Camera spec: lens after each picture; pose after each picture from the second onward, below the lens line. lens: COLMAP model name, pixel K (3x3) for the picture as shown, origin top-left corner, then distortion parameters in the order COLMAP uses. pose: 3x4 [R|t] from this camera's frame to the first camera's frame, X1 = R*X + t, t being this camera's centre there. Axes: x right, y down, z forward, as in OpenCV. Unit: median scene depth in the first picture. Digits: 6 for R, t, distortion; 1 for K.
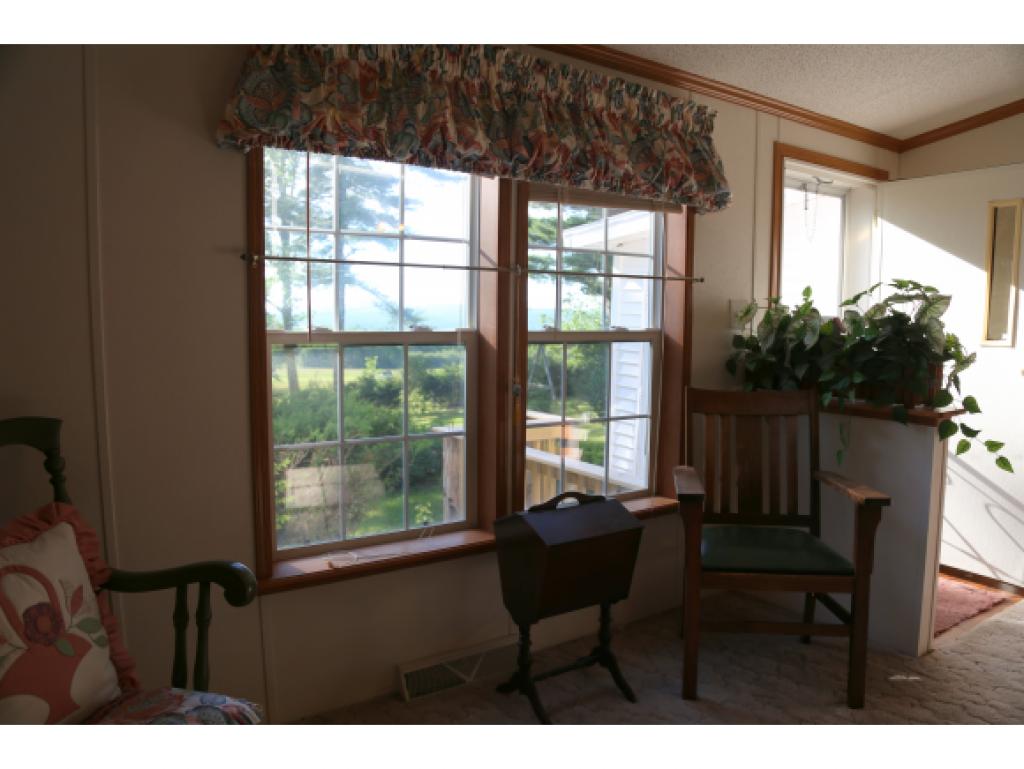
lens RADIAL K [[714.0, 0, 501.8], [0, 714.0, 392.5], [0, 0, 1]] dist [-0.122792, 0.065936]
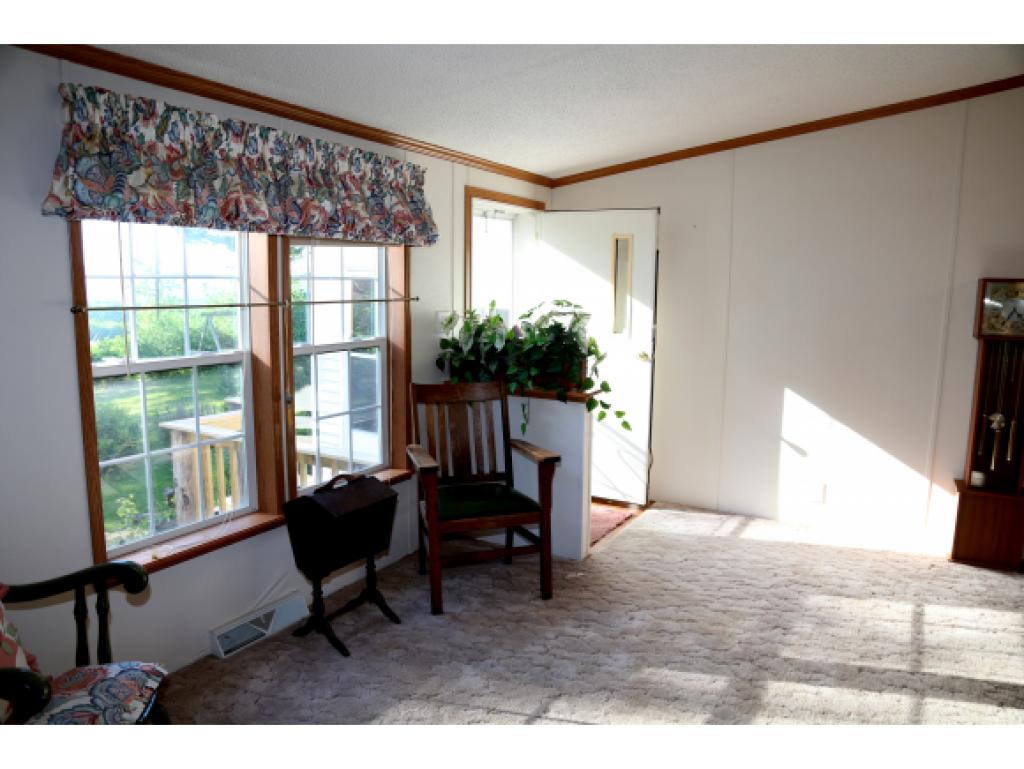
lens RADIAL K [[714.0, 0, 501.8], [0, 714.0, 392.5], [0, 0, 1]] dist [-0.122792, 0.065936]
pose [[0.896551, -0.067555, 0.437758, -0.179629], [0.045392, 0.997111, 0.060908, -0.070372], [-0.440608, -0.034736, 0.897027, -0.269142]]
